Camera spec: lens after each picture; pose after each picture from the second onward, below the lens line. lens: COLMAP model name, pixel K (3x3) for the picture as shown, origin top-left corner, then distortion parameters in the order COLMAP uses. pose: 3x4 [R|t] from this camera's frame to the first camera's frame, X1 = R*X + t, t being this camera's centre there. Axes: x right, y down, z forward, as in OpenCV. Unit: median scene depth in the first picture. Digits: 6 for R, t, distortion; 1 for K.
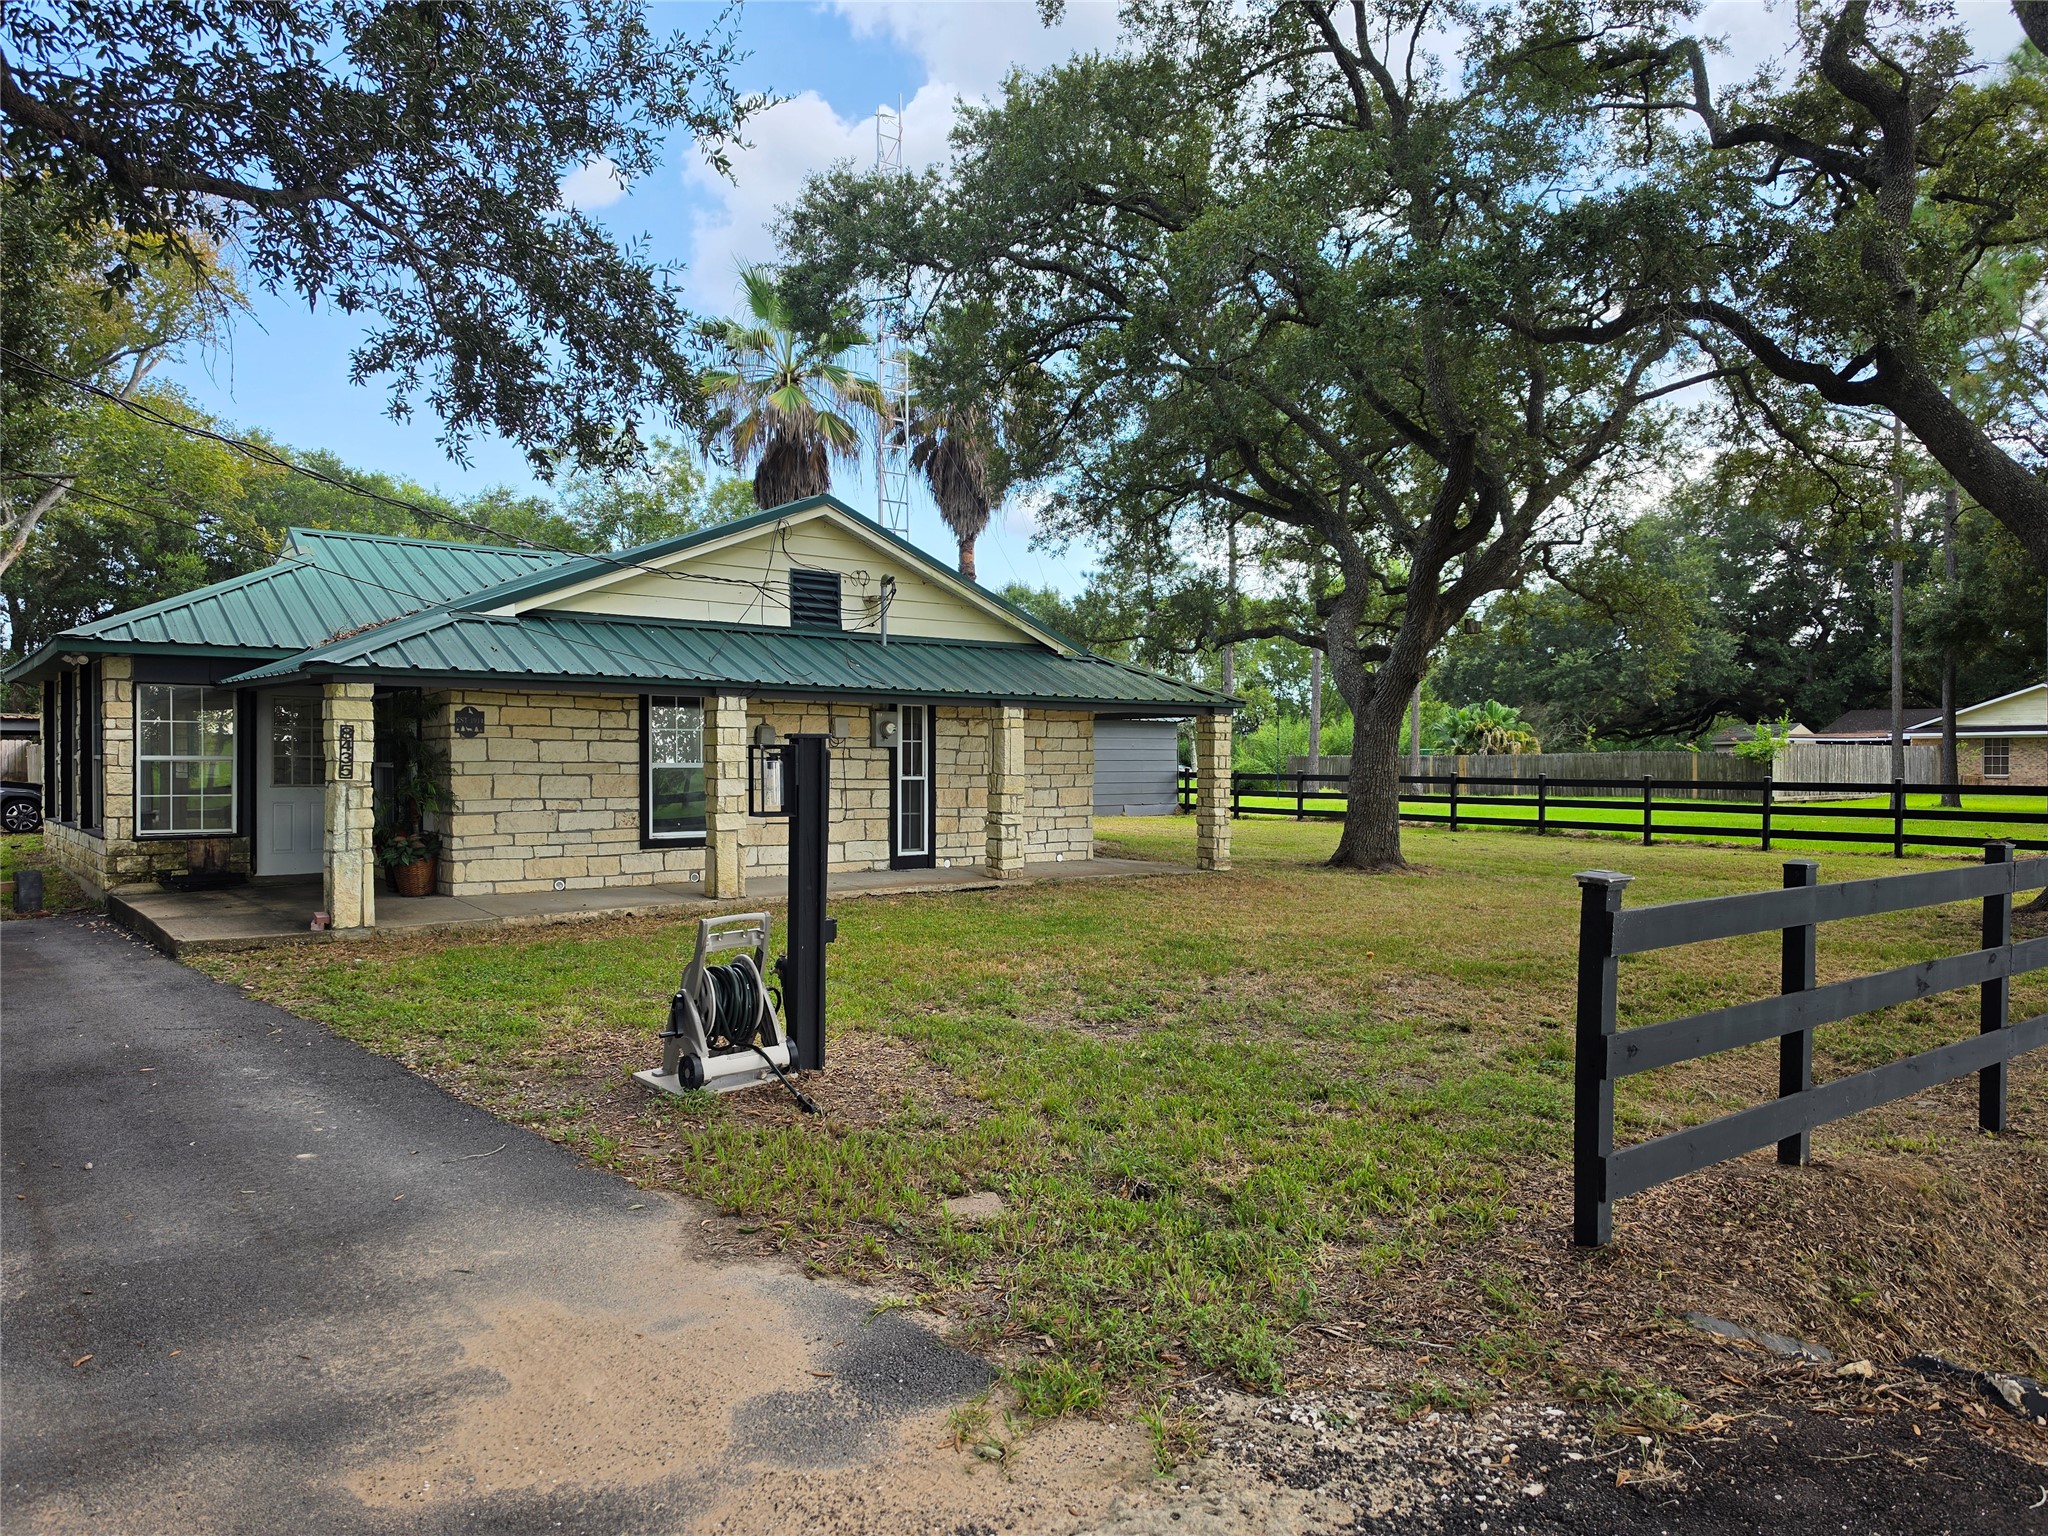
lens RADIAL K [[1417.5, 0, 1024.8], [0, 1417.5, 770.1], [0, 0, 1]] dist [0.000475, -0.001051]
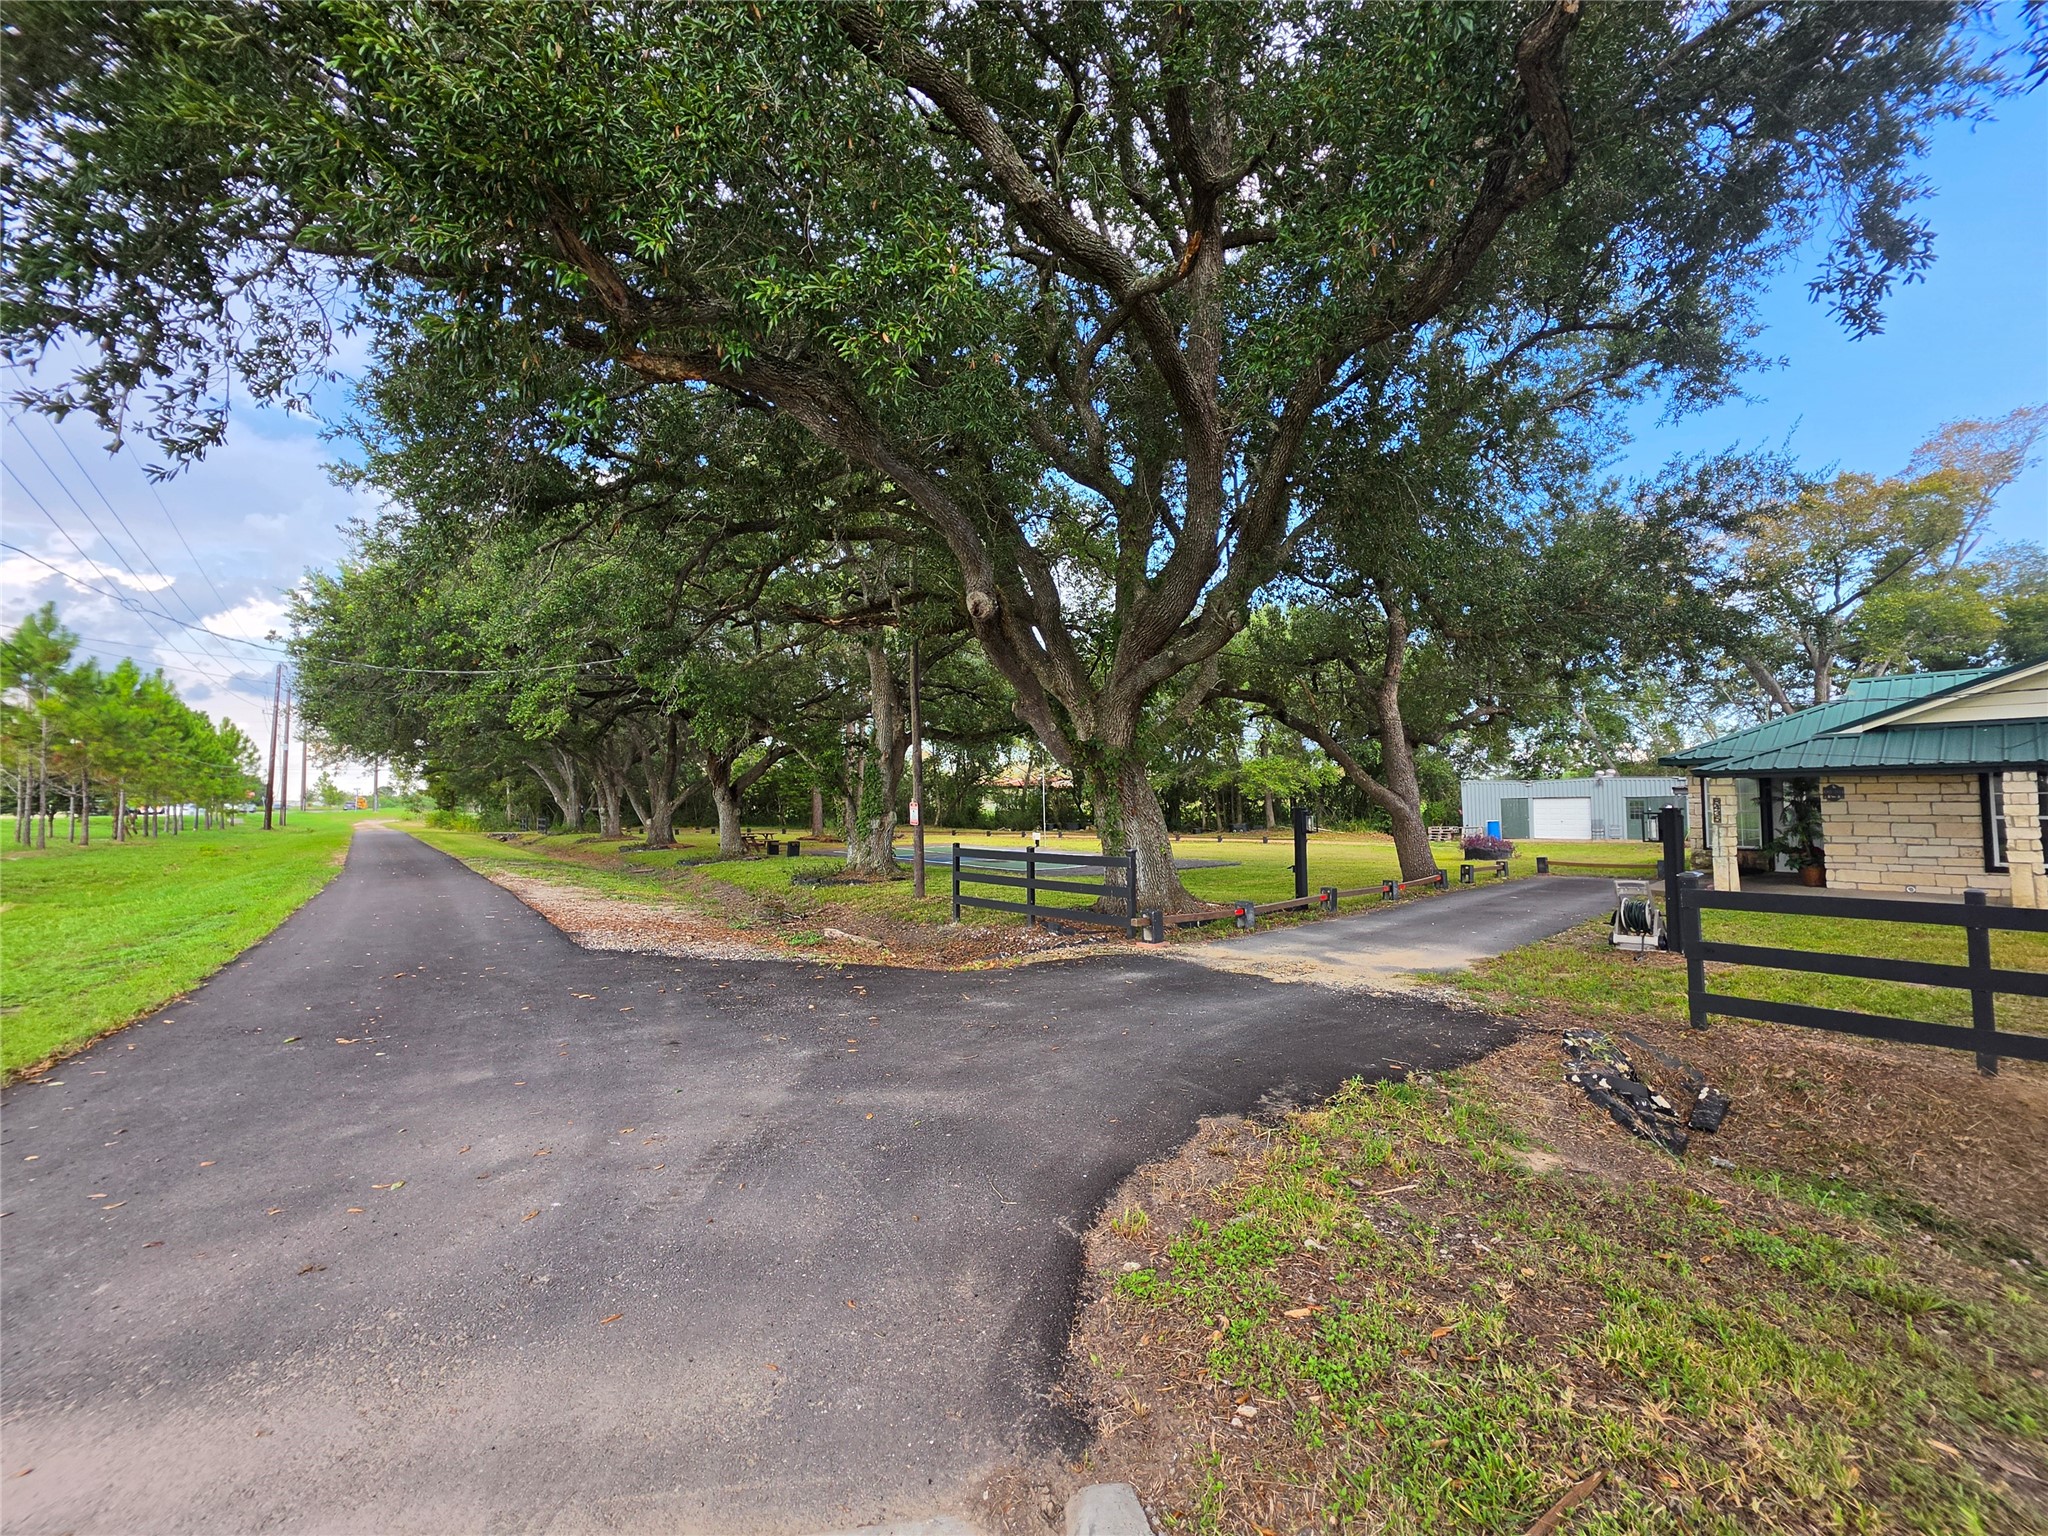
lens RADIAL K [[815.9, 0, 1030.0], [0, 815.9, 760.1], [0, 0, 1]] dist [-0.003685, 0.000235]
pose [[-0.016423, -0.059347, -0.998102, 0.628871], [-0.003156, 0.998235, -0.059303, -0.009984], [0.999860, 0.002176, -0.016581, -0.015331]]
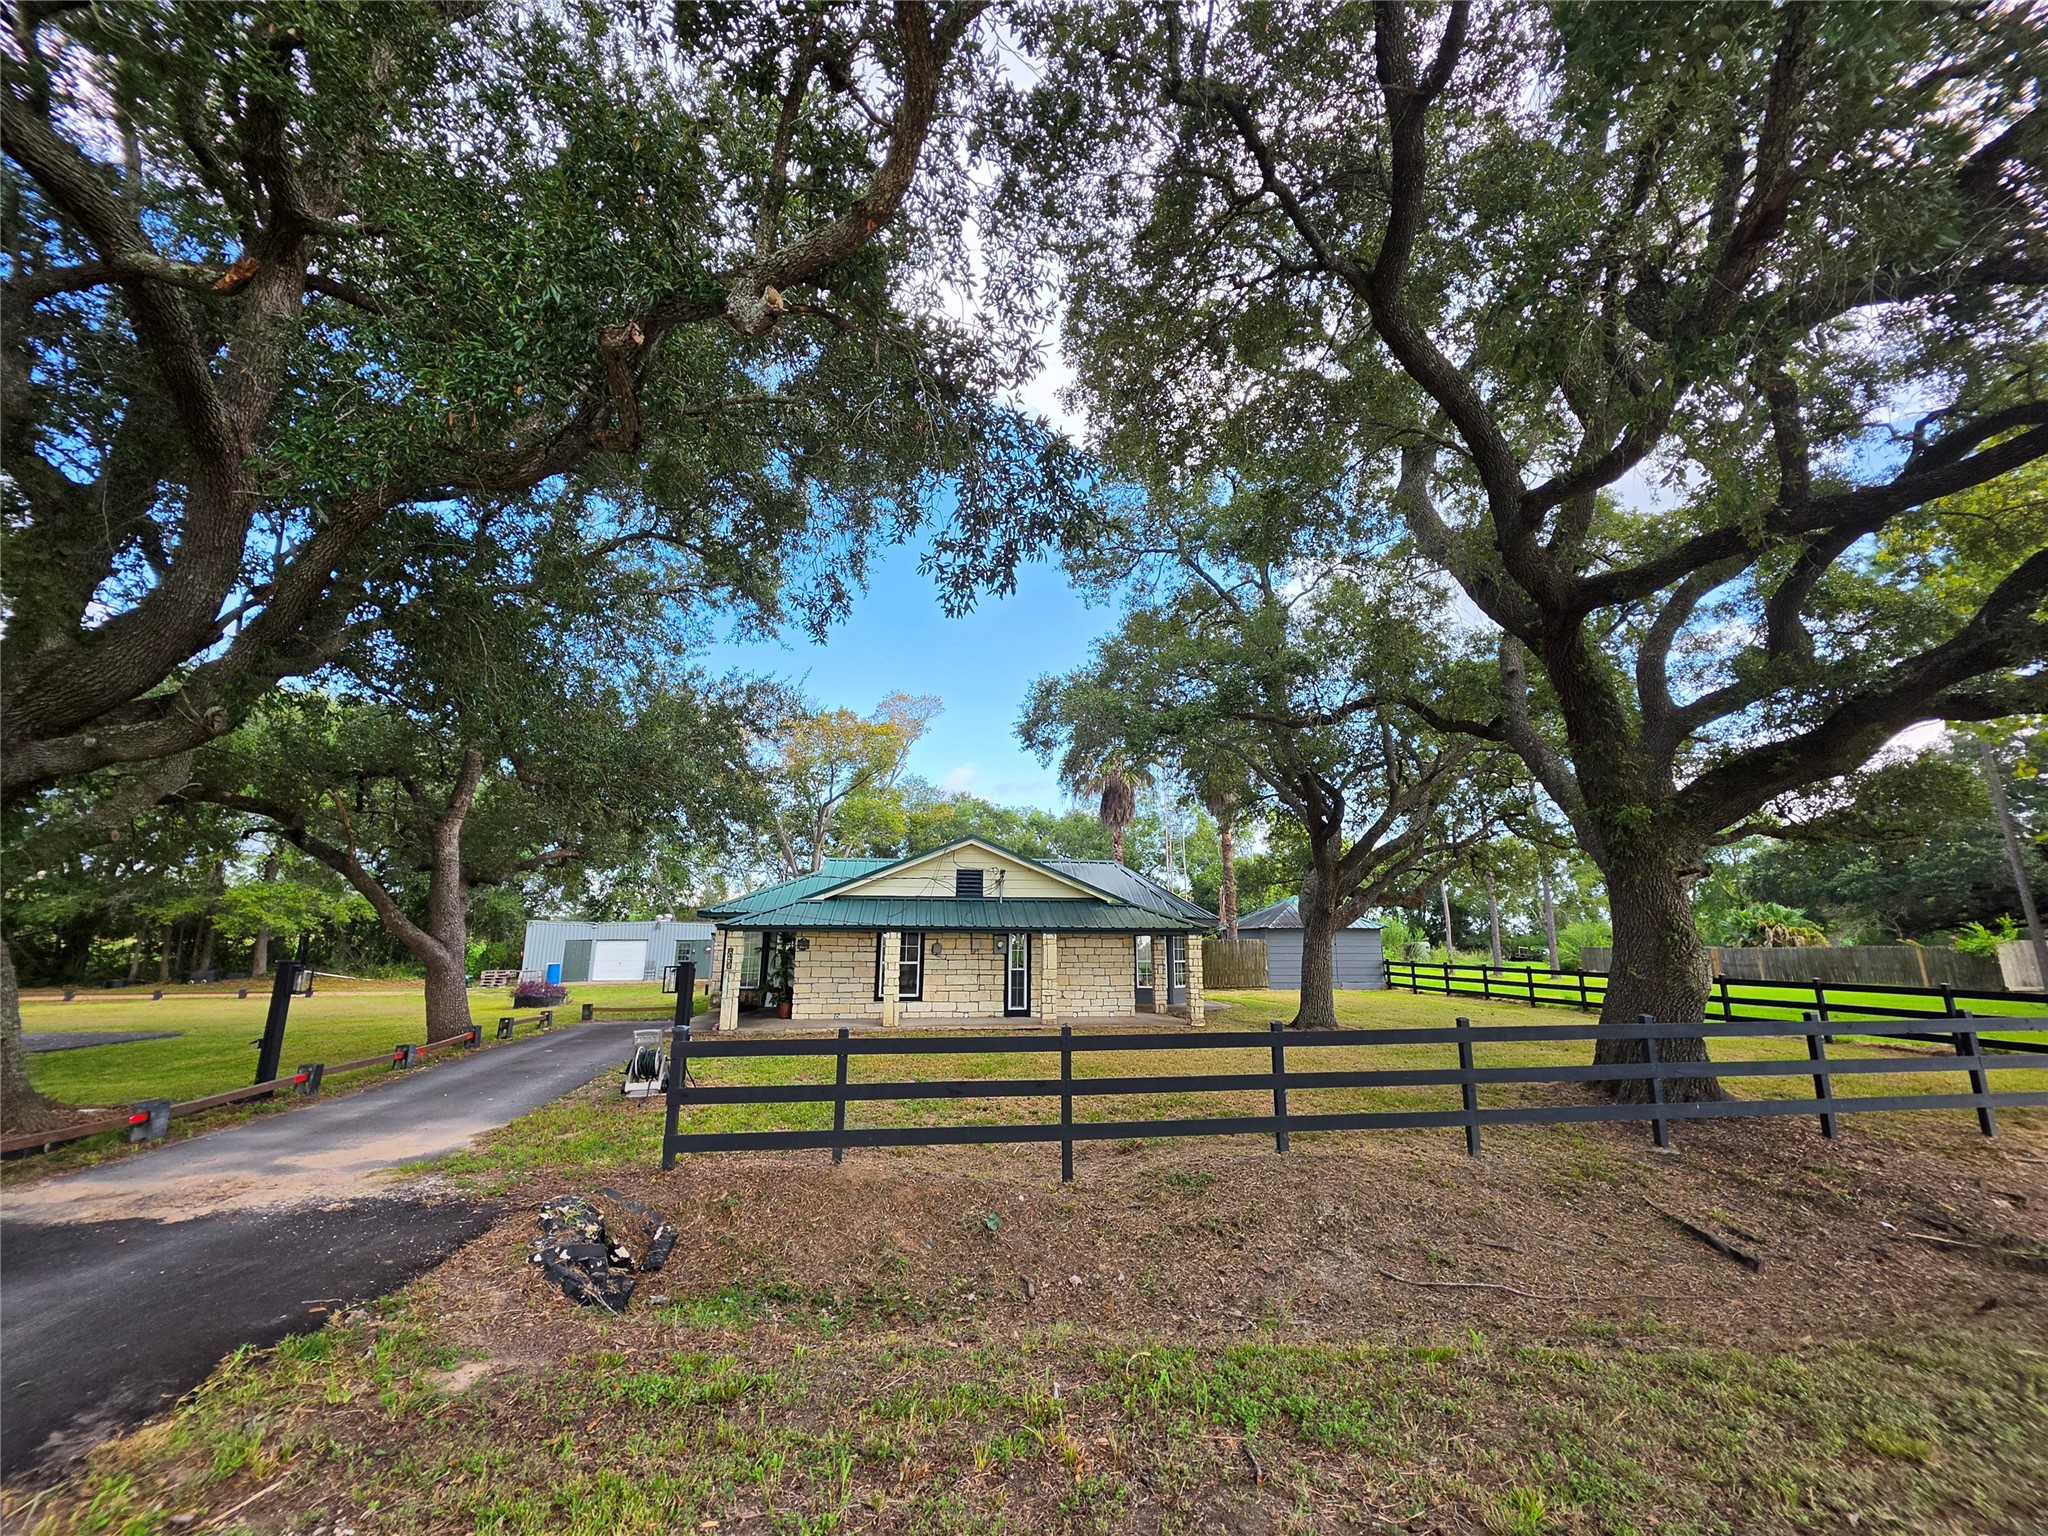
lens RADIAL K [[815.9, 0, 1028.1], [0, 815.9, 755.0], [0, 0, 1]] dist [-0.003685, 0.000235]
pose [[0.844179, -0.121543, -0.522101, 0.654420], [-0.003401, 0.972723, -0.231945, -0.024897], [0.536051, 0.197578, 0.820739, -0.001895]]
